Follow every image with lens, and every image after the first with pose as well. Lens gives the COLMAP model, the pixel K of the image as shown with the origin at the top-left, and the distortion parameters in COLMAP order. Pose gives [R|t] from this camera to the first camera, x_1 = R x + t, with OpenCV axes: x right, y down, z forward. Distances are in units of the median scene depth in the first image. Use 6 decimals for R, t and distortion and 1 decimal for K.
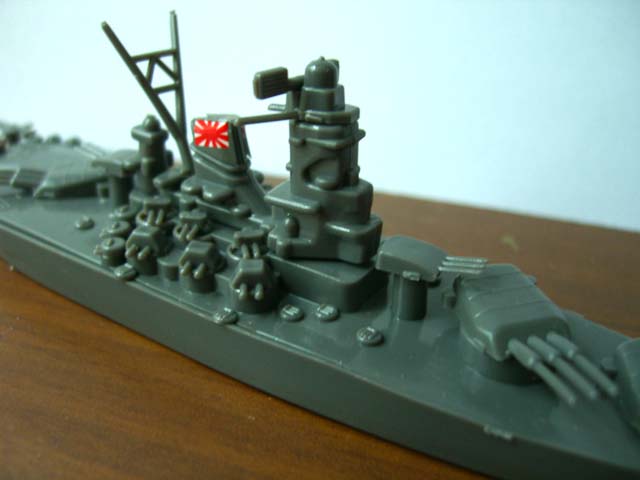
lens RADIAL K [[698.4, 0, 320.0], [0, 698.4, 240.0], [0, 0, 1]] dist [-0.121976, 0.007548]
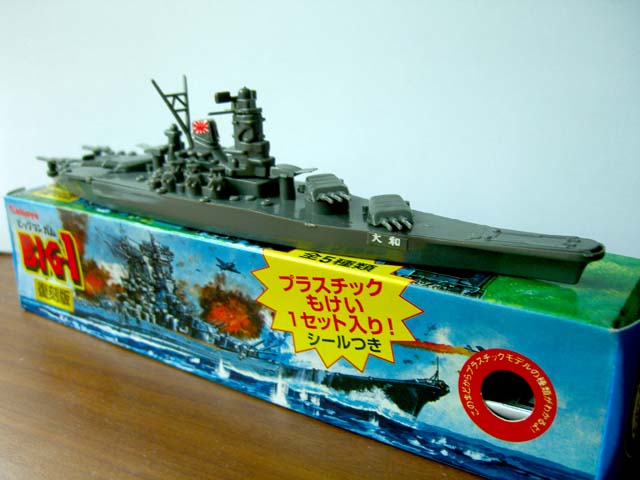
lens RADIAL K [[698.4, 0, 320.0], [0, 698.4, 240.0], [0, 0, 1]] dist [-0.121976, 0.007548]
pose [[0.998380, -0.030566, -0.047992, 0.311144], [0.023428, 0.989472, -0.142817, 0.519590], [0.051852, 0.141461, 0.988585, -1.083922]]
